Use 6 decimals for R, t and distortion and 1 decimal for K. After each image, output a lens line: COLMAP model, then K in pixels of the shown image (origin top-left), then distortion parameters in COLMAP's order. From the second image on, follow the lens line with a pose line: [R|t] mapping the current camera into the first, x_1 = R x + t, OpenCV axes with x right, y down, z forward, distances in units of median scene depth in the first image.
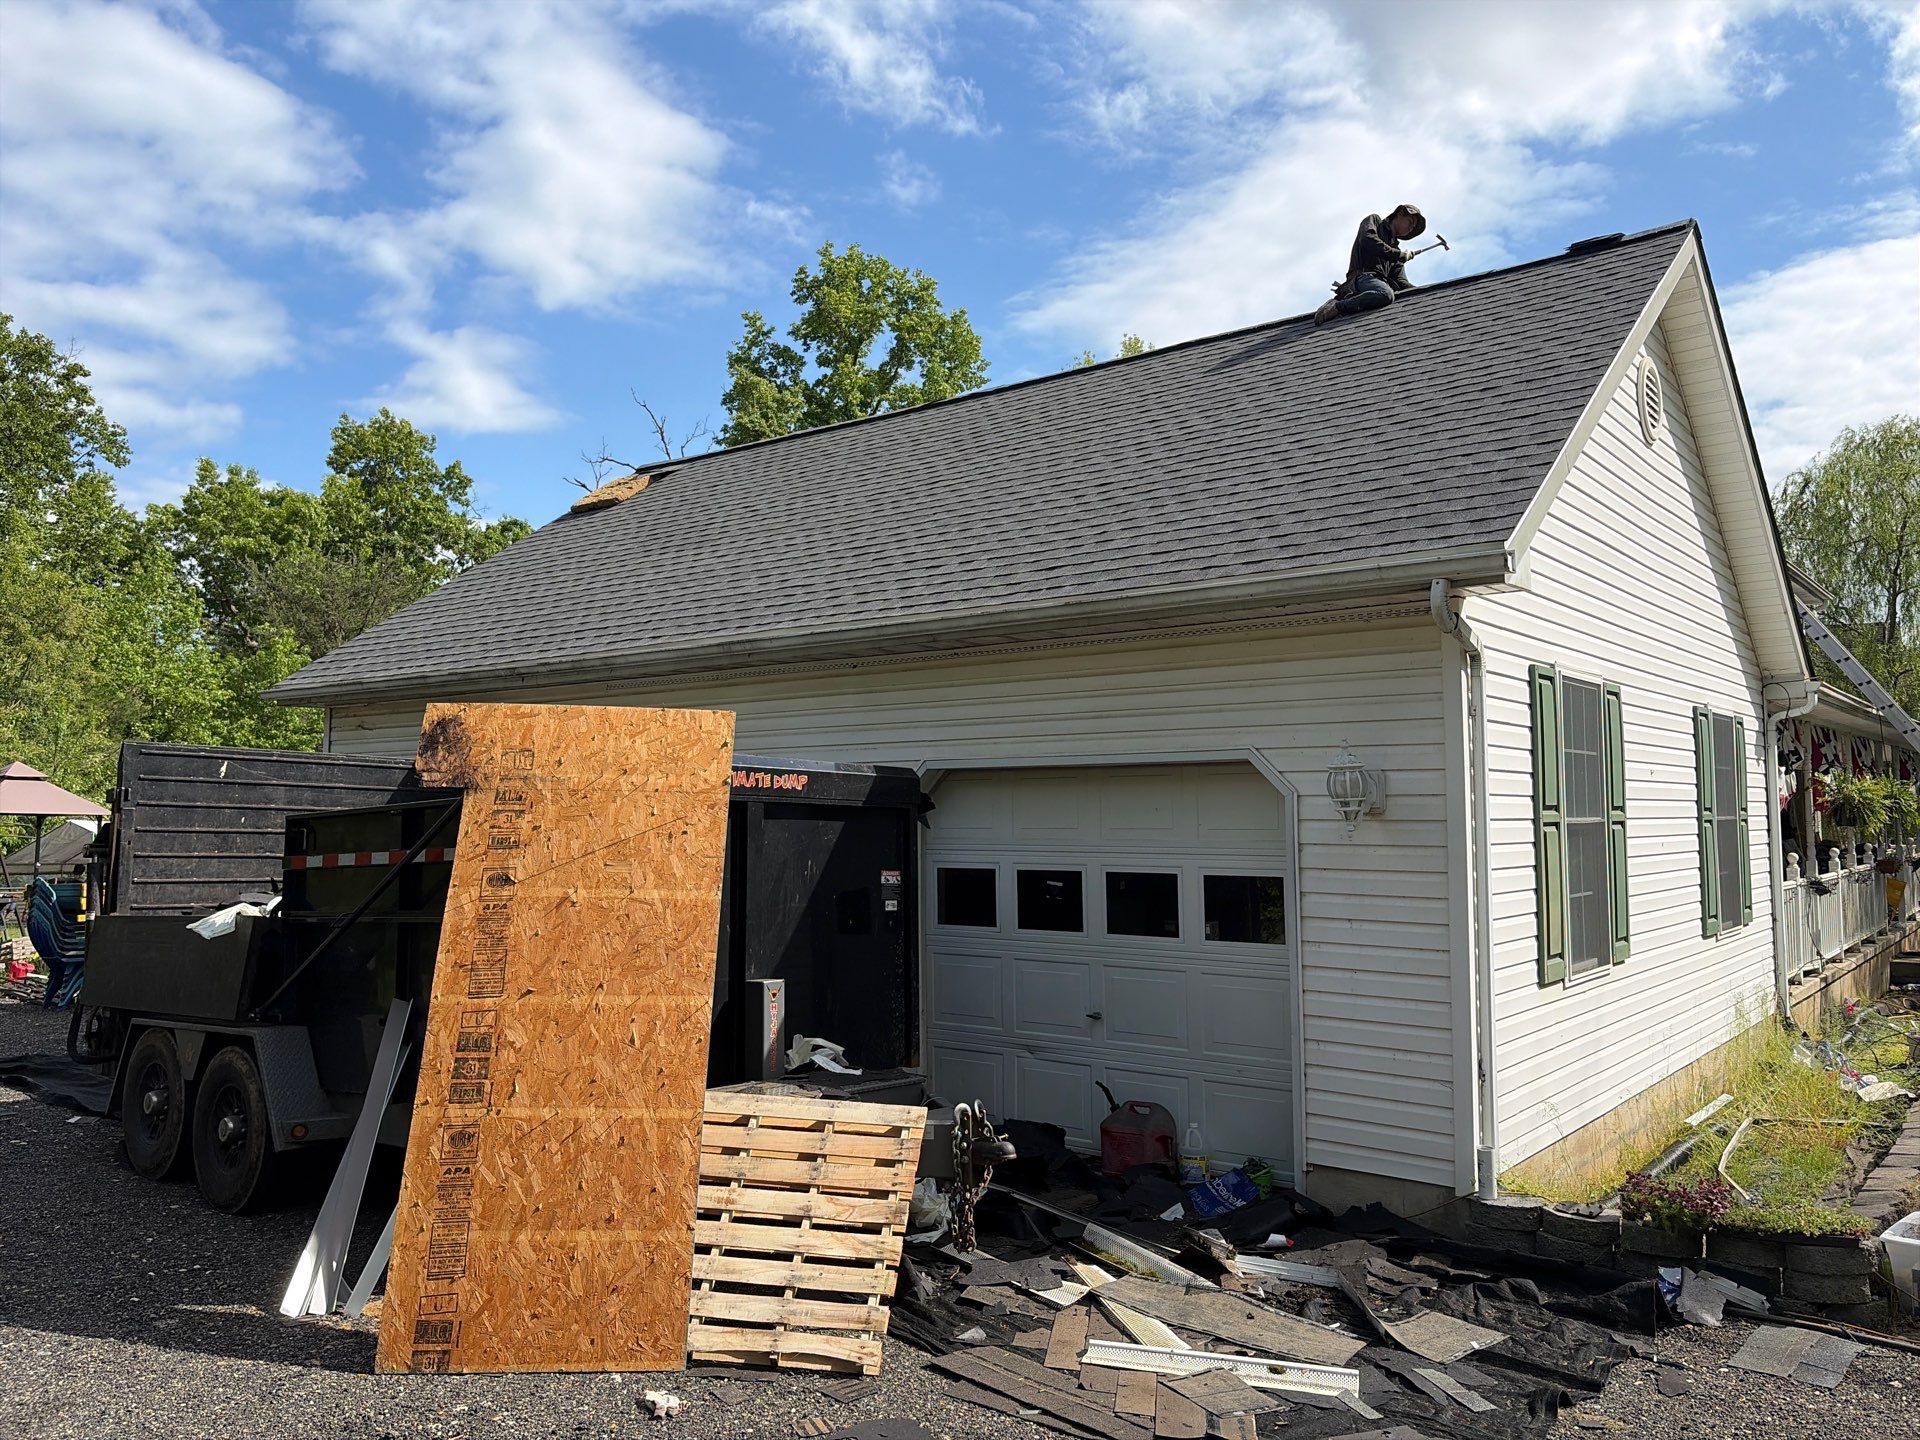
lens RADIAL K [[1433.5, 0, 953.2], [0, 1433.5, 726.9], [0, 0, 1]] dist [0.062055, -0.061731]
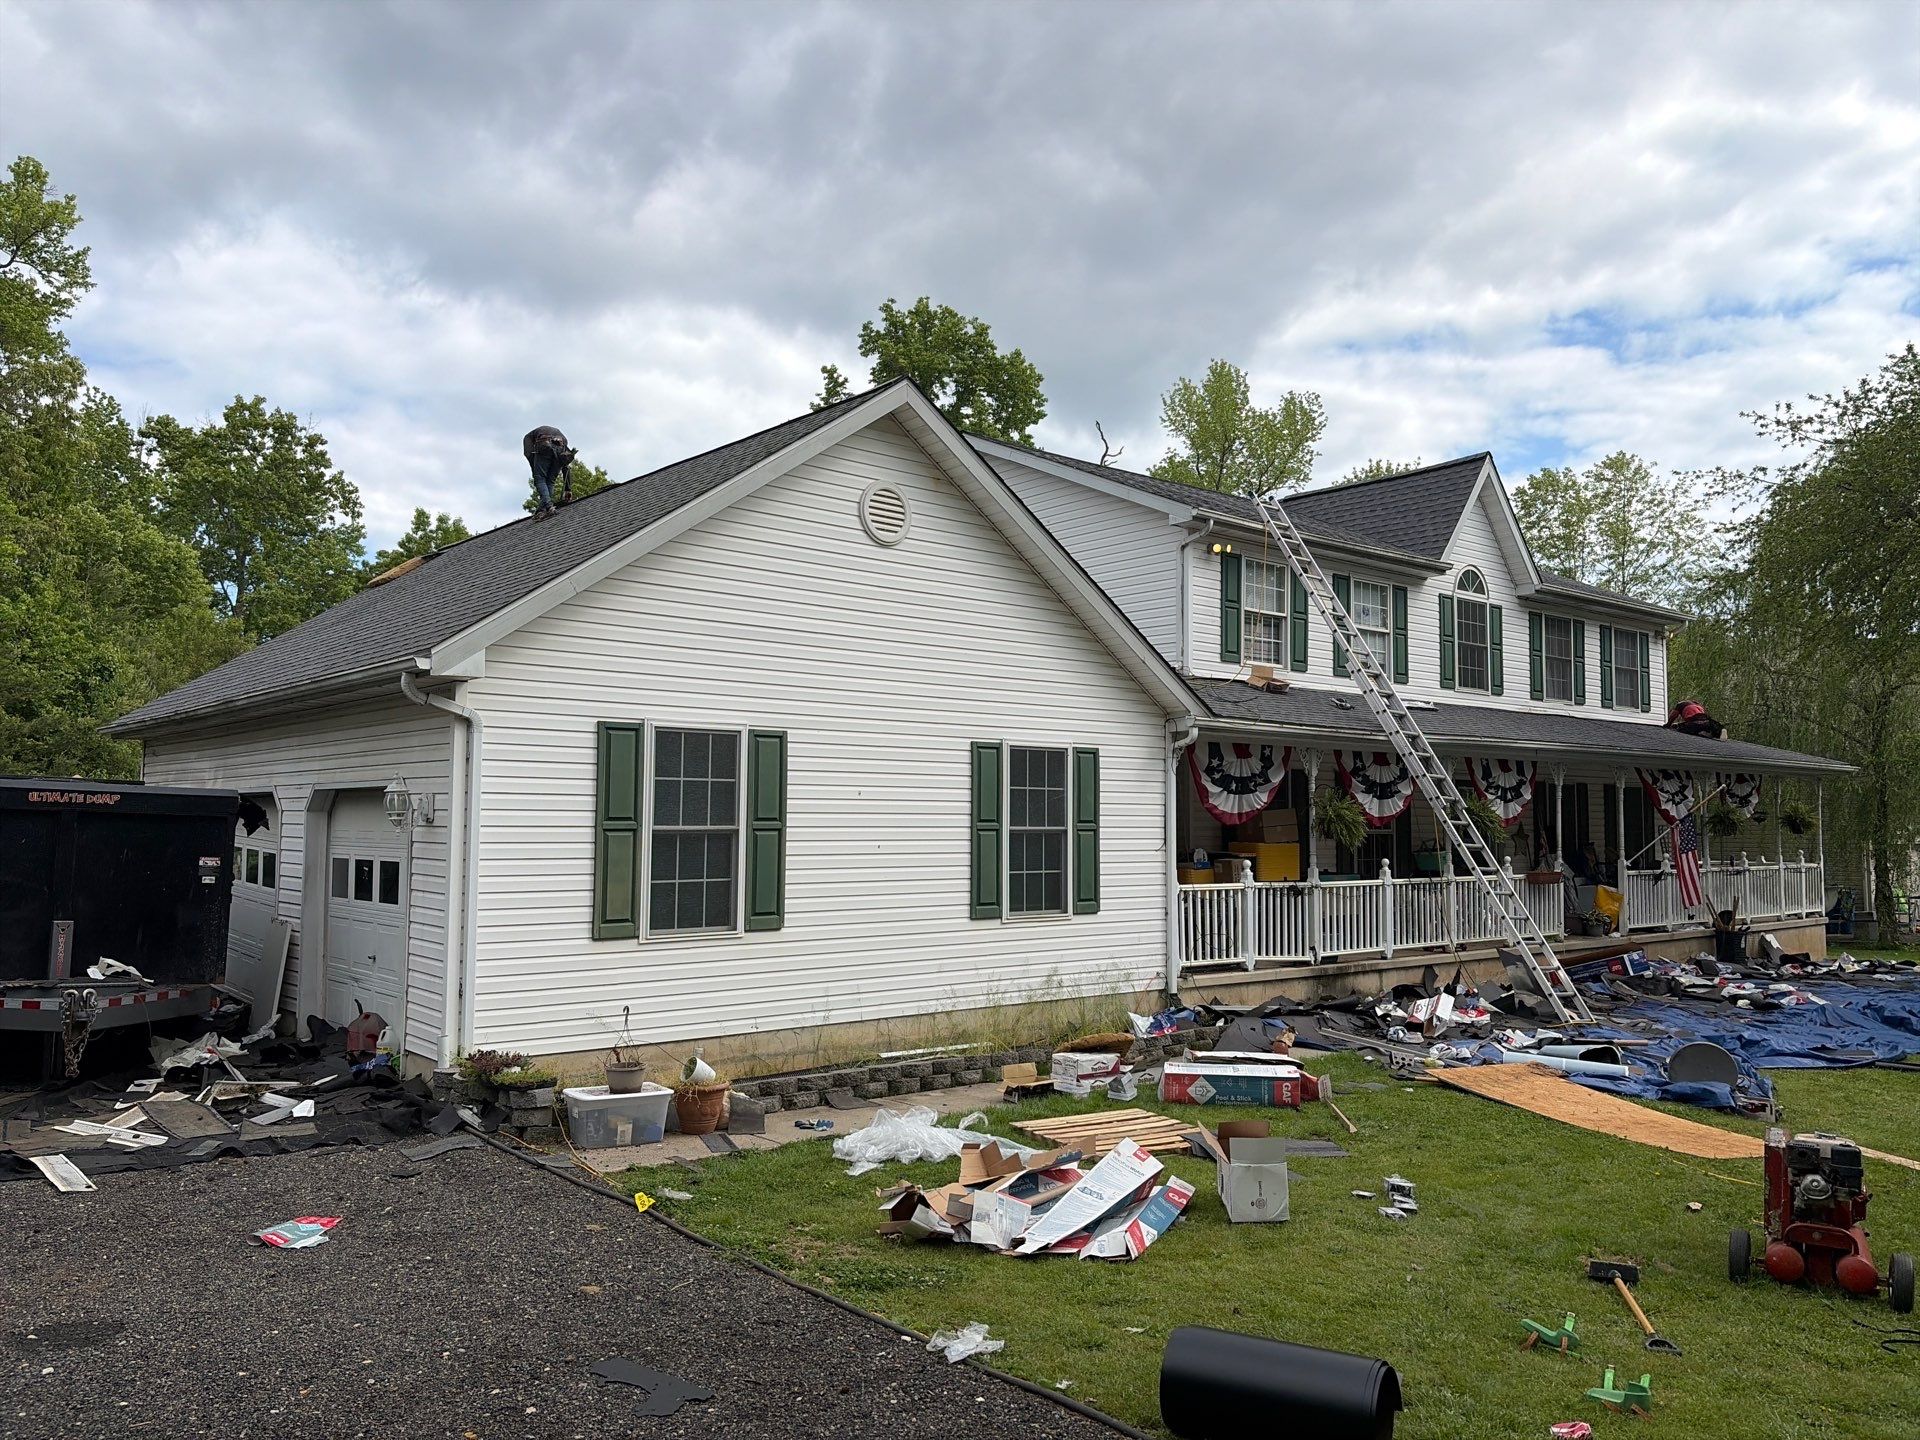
lens RADIAL K [[1433.5, 0, 951.1], [0, 1433.5, 731.9], [0, 0, 1]] dist [0.062055, -0.061731]
pose [[0.977850, -0.001595, -0.209303, 0.184612], [0.001473, 0.999999, -0.000740, -0.005383], [0.209304, 0.000415, 0.977851, -0.060906]]
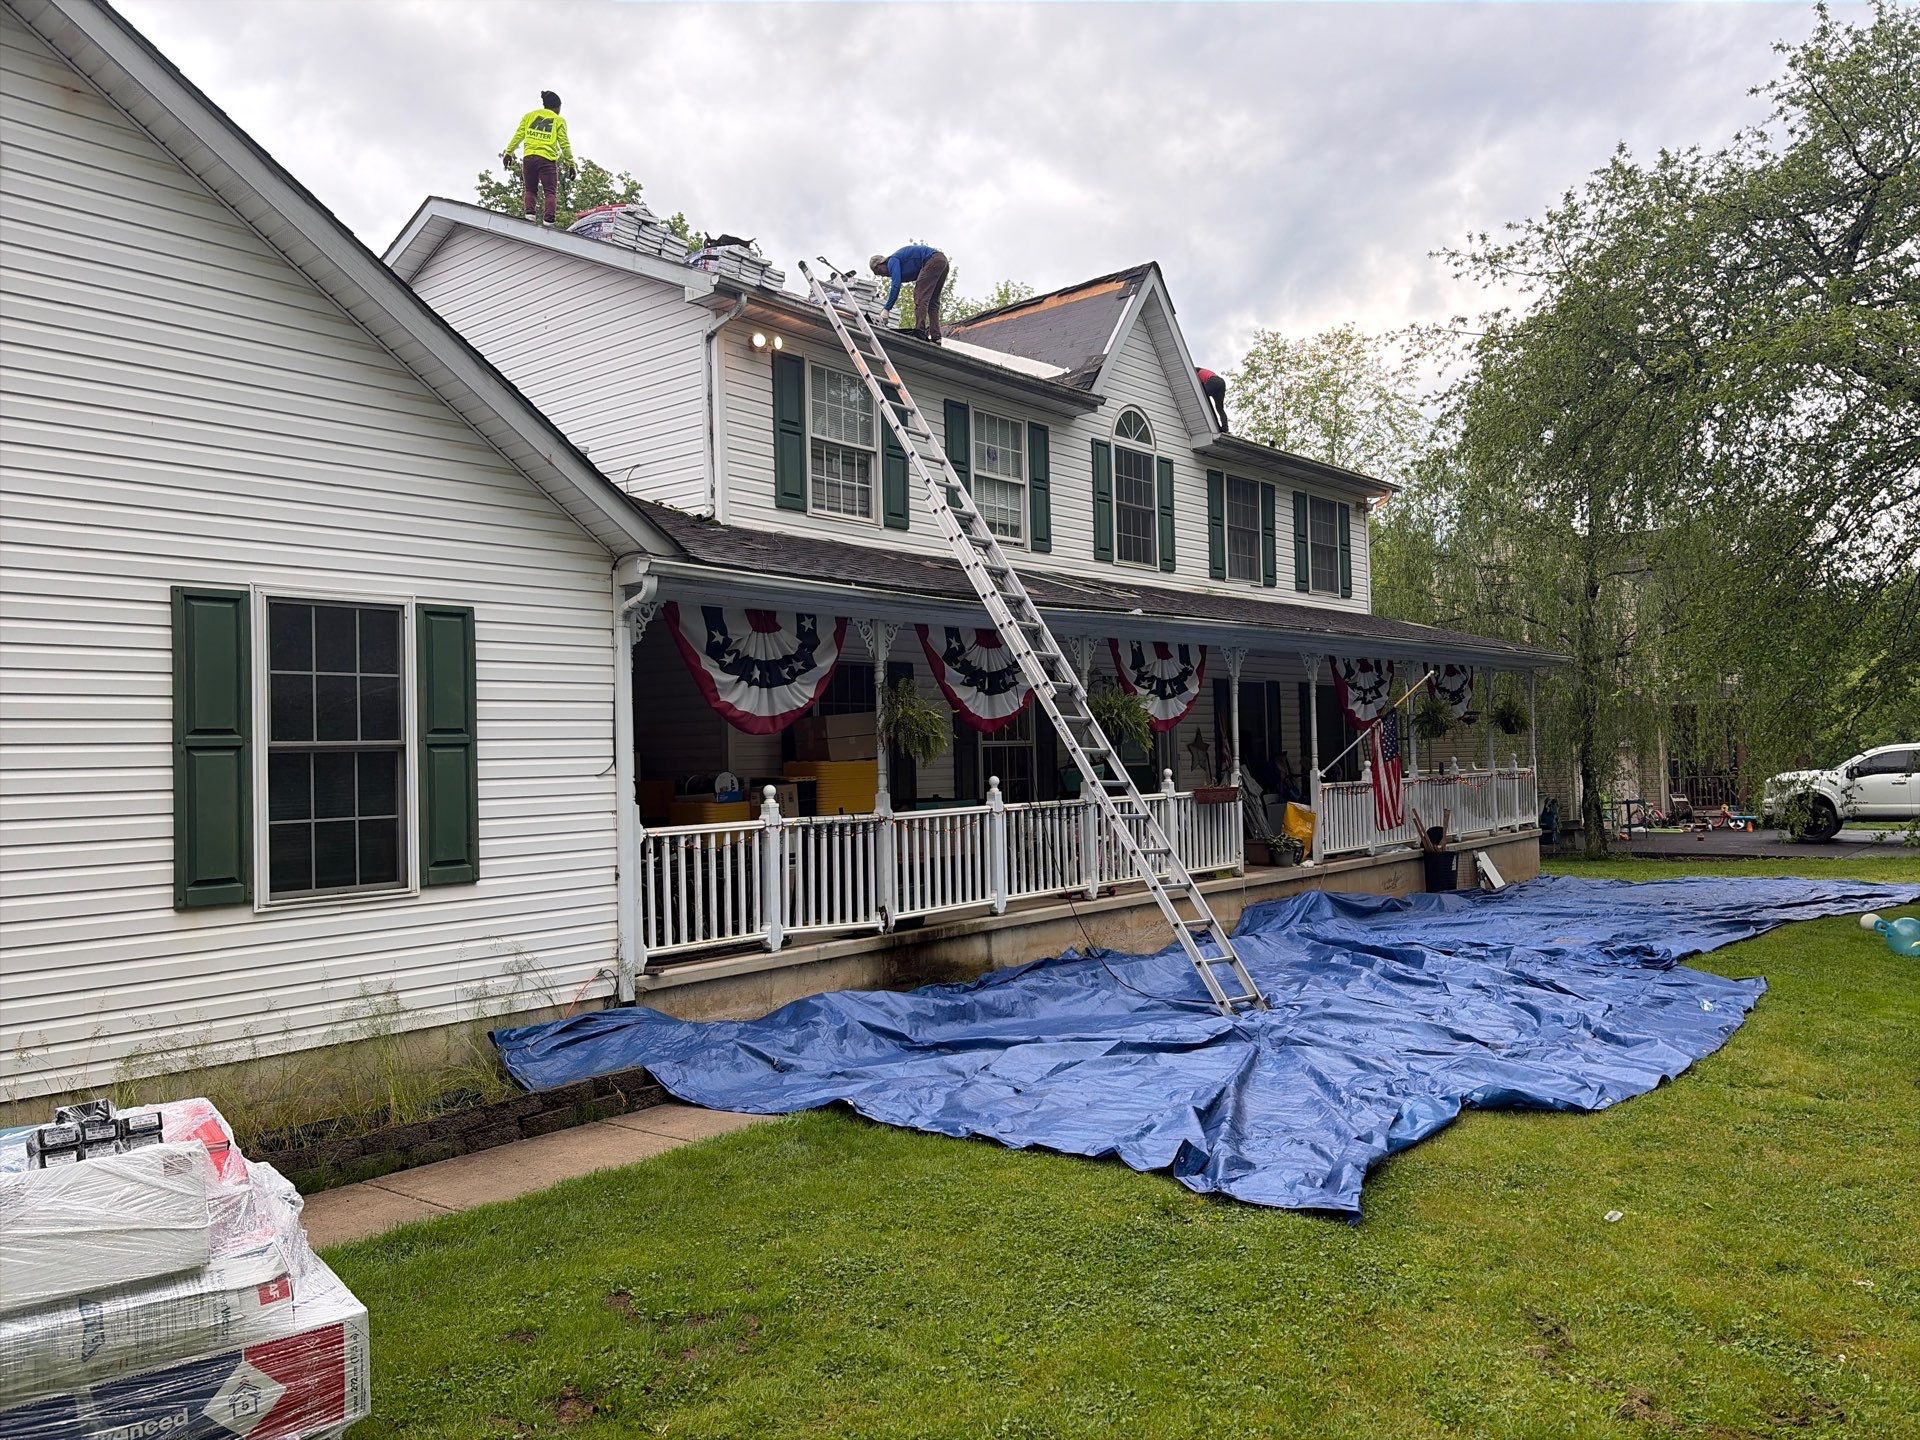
lens RADIAL K [[1433.5, 0, 967.5], [0, 1433.5, 730.4], [0, 0, 1]] dist [0.062055, -0.061731]
pose [[0.999160, -0.023129, -0.033831, 0.222280], [0.024563, 0.998789, 0.042626, 0.007800], [0.032804, -0.043421, 0.998518, 0.067701]]
